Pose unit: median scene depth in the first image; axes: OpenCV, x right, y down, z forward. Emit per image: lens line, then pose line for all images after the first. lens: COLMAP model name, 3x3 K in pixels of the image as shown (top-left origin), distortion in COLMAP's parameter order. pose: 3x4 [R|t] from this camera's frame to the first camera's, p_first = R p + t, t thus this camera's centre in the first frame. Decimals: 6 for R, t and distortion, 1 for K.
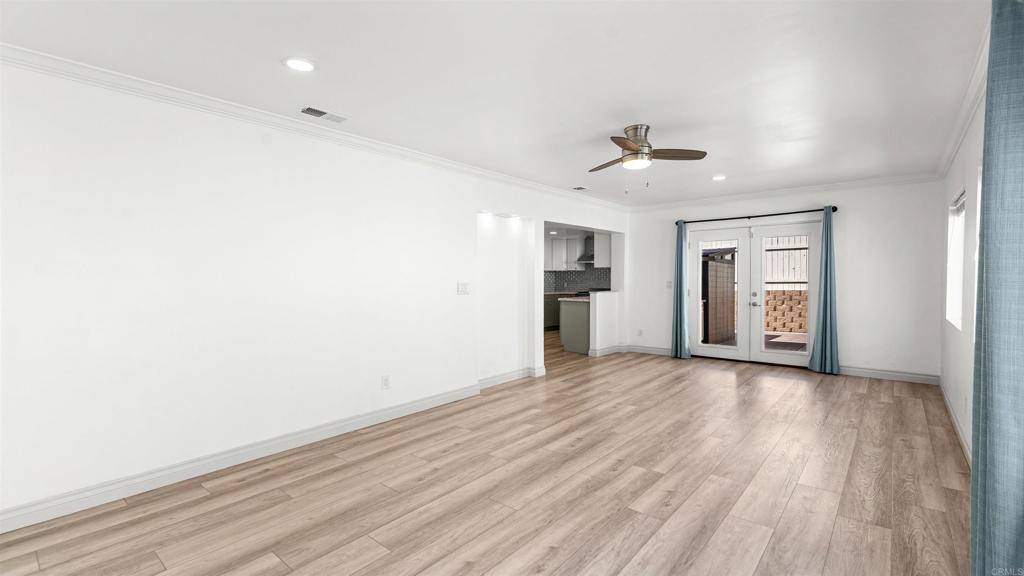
lens RADIAL K [[457.6, 0, 521.3], [0, 457.6, 289.9], [0, 0, 1]] dist [0.013172, -0.000064]
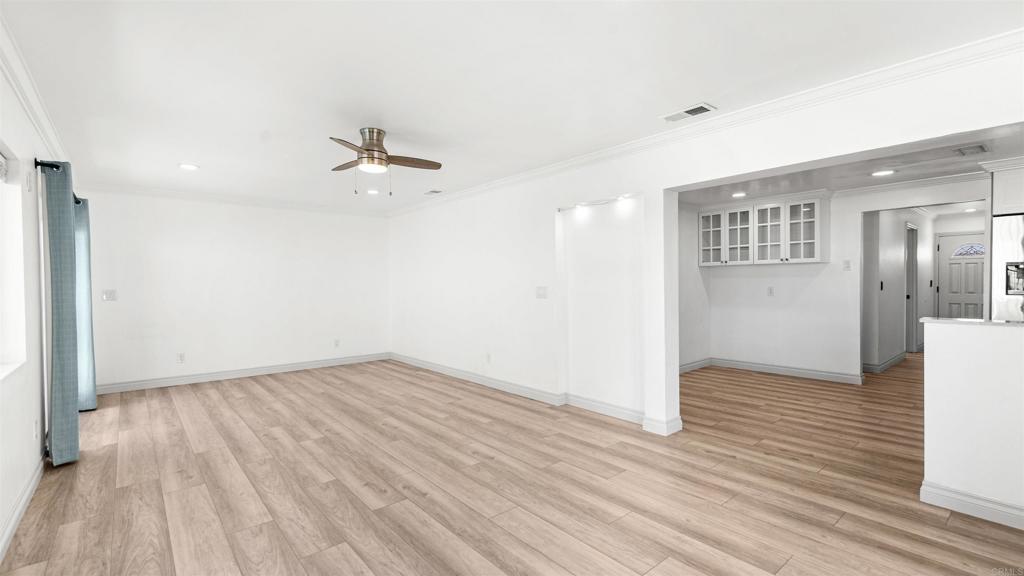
lens RADIAL K [[462.2, 0, 481.1], [0, 462.2, 284.4], [0, 0, 1]] dist [0.022806, -0.000401]
pose [[-0.236831, 0.013043, -0.971463, 1.064873], [-0.014673, 0.999748, 0.017000, -0.040375], [0.971440, 0.018281, -0.236580, 1.336224]]
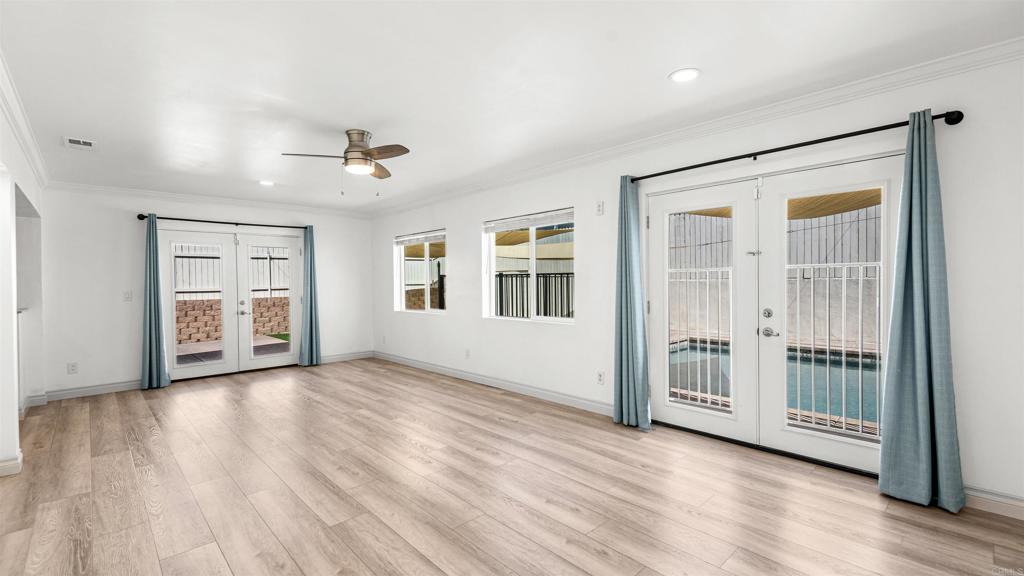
lens RADIAL K [[439.3, 0, 512.0], [0, 439.3, 288.0], [0, 0, 1]] dist [0.014690, -0.000038]
pose [[0.114216, -0.009417, 0.993411, -0.606598], [0.038931, 0.999229, 0.004996, -0.006772], [-0.992693, 0.038104, 0.114494, 0.520746]]
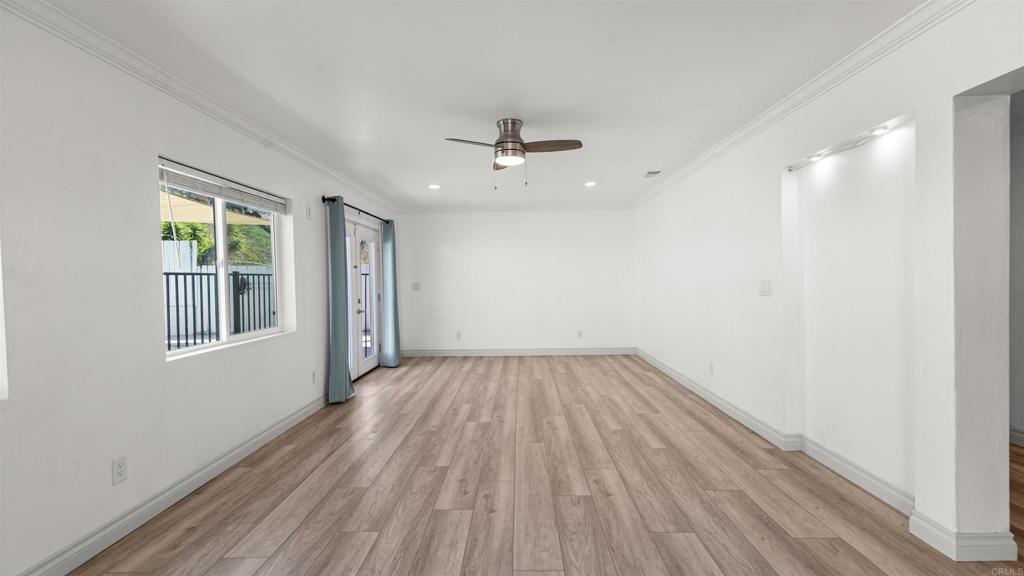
lens RADIAL K [[425.1, 0, 495.5], [0, 425.1, 284.0], [0, 0, 1]] dist [0.035364, -0.009823]
pose [[-0.807207, 0.027035, -0.589649, 0.741235], [0.006644, 0.999303, 0.036722, -0.042473], [0.590231, 0.025724, -0.806824, 1.562355]]
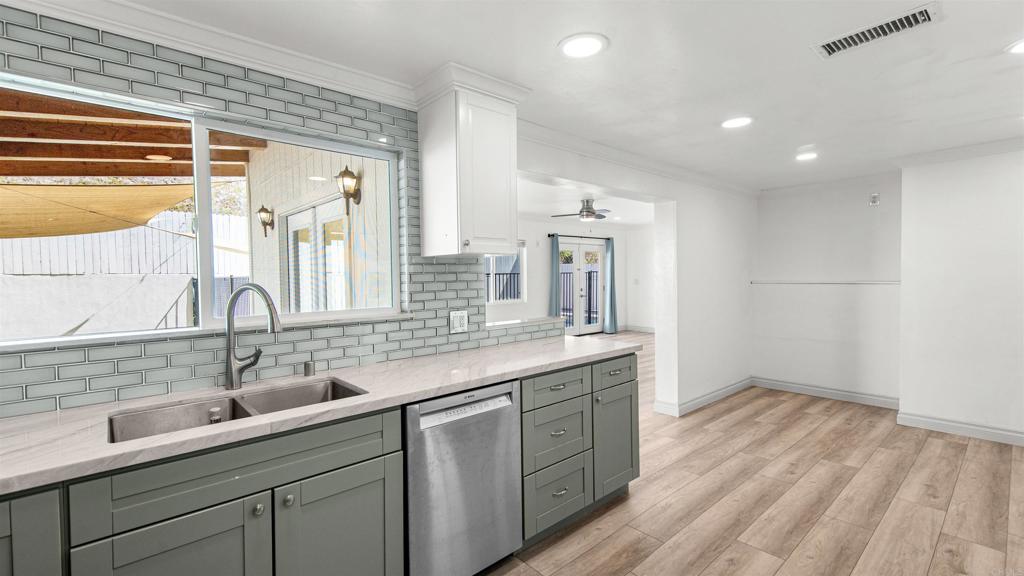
lens RADIAL K [[432.3, 0, 517.9], [0, 432.3, 287.7], [0, 0, 1]] dist [0.010431, -0.000671]
pose [[-0.987185, 0.014193, 0.158946, 0.231254], [0.022988, 0.998296, 0.053630, -0.085506], [-0.157914, 0.056597, -0.985830, 2.594835]]
